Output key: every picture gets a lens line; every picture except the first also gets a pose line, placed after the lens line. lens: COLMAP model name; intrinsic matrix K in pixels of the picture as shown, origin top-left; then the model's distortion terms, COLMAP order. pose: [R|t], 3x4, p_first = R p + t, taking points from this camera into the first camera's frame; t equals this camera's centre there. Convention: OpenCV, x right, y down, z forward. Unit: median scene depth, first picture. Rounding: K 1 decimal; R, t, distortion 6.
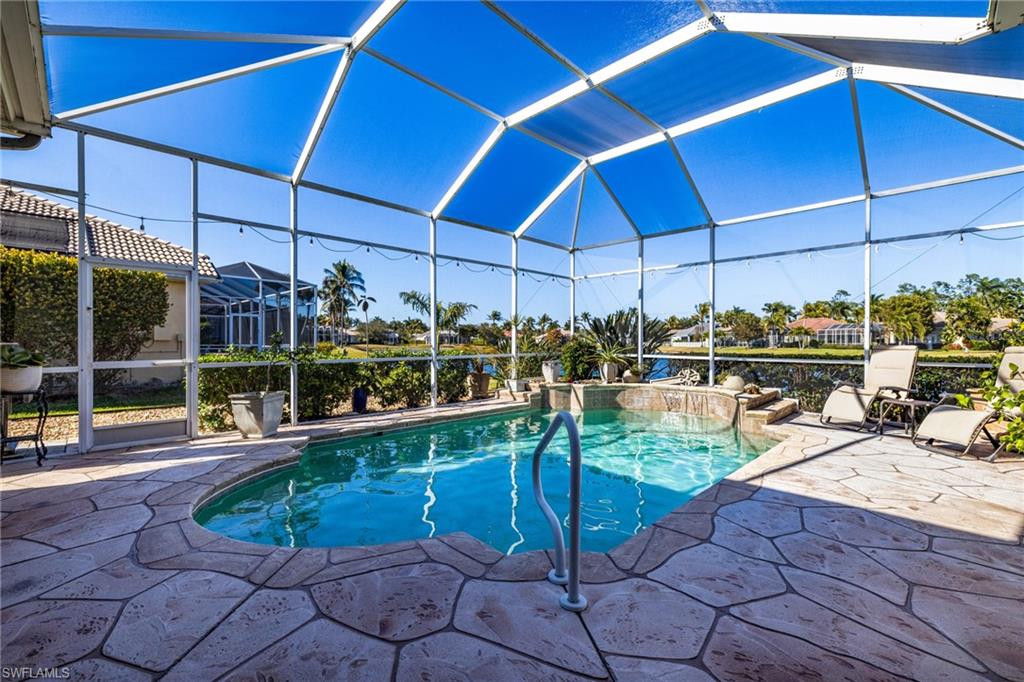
lens RADIAL K [[427.5, 0, 525.2], [0, 427.5, 341.9], [0, 0, 1]] dist [0.002670, -0.000327]
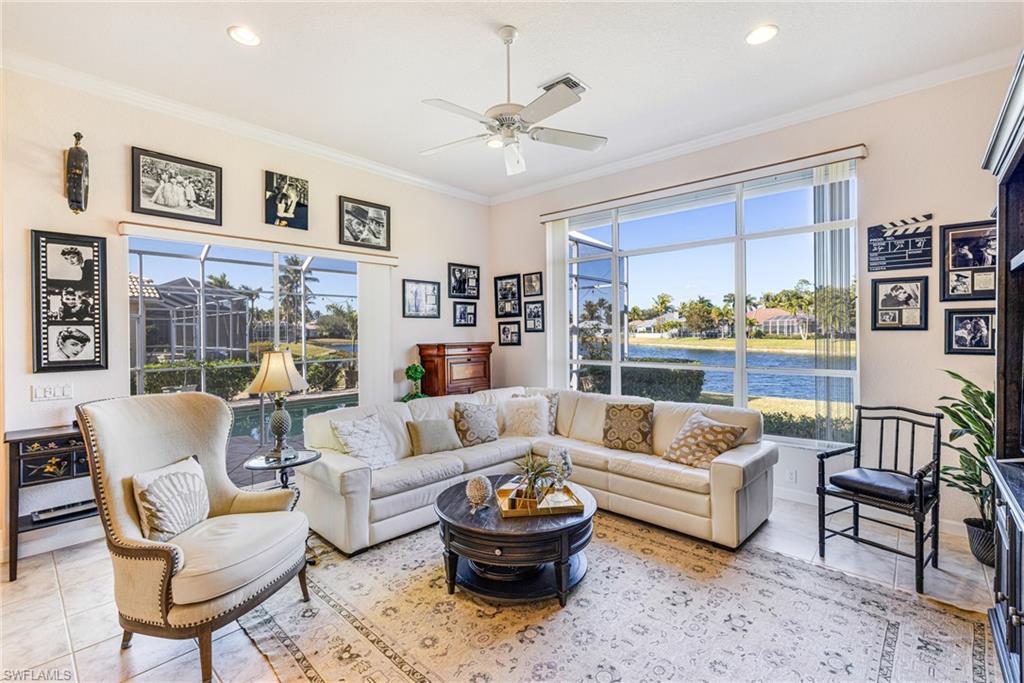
lens RADIAL K [[445.6, 0, 518.4], [0, 445.6, 336.7], [0, 0, 1]] dist [0.015020, -0.000081]
pose [[0.999212, -0.010067, 0.038391, 0.415466], [0.009724, 0.999911, 0.009118, -0.050845], [-0.038479, -0.008737, 0.999221, -0.534941]]
